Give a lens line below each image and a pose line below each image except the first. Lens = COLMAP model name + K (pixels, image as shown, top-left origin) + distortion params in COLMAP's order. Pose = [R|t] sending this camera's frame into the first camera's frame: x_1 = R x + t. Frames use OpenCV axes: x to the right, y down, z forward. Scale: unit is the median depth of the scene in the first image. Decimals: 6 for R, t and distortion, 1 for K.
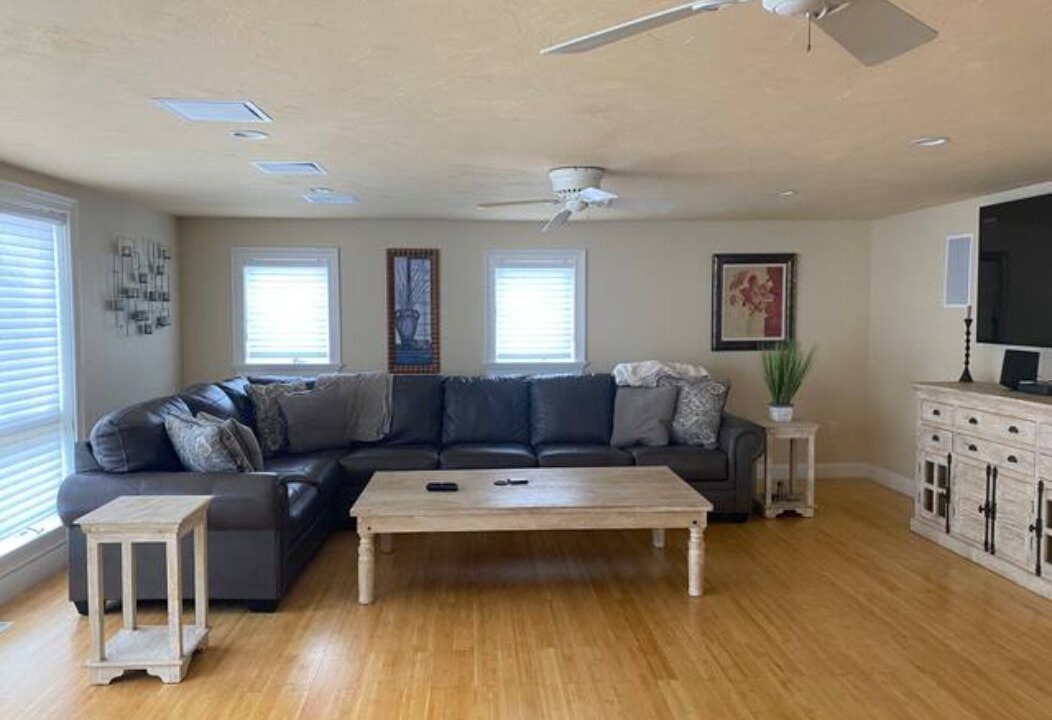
lens RADIAL K [[782.3, 0, 526.0], [0, 782.3, 360.0], [0, 0, 1]] dist [0.083658, -0.130770]
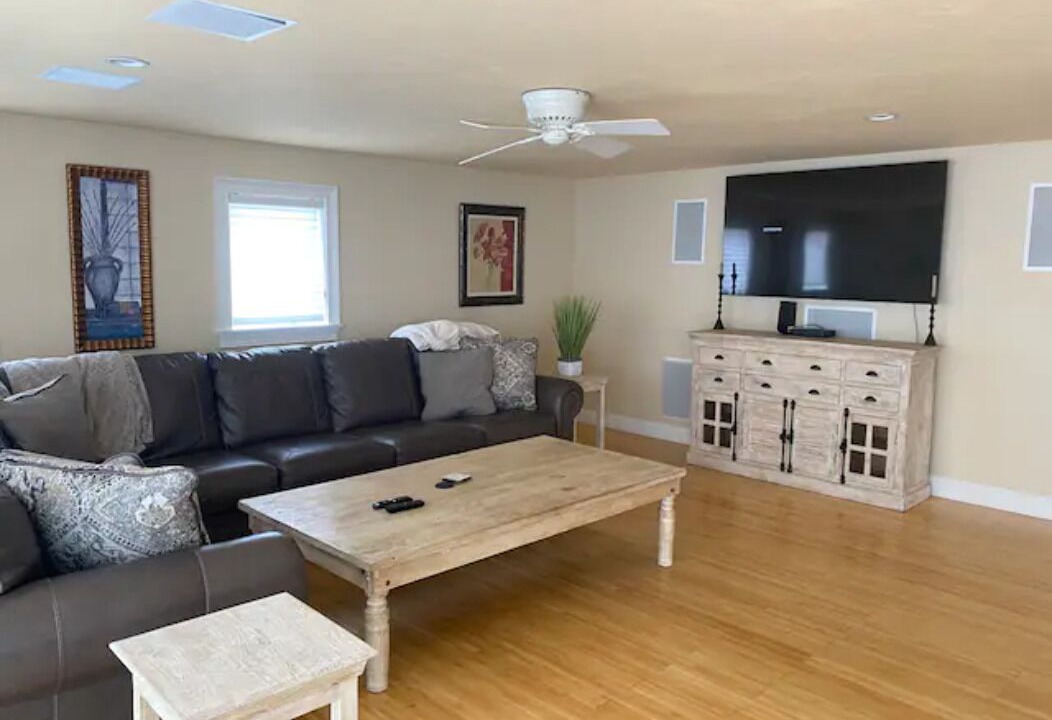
lens RADIAL K [[782.3, 0, 526.0], [0, 782.3, 360.0], [0, 0, 1]] dist [0.083658, -0.130770]
pose [[0.764624, -0.069567, 0.640710, -0.371049], [0.028622, 0.996842, 0.074078, -0.019058], [-0.643840, -0.038304, 0.764201, 0.280569]]
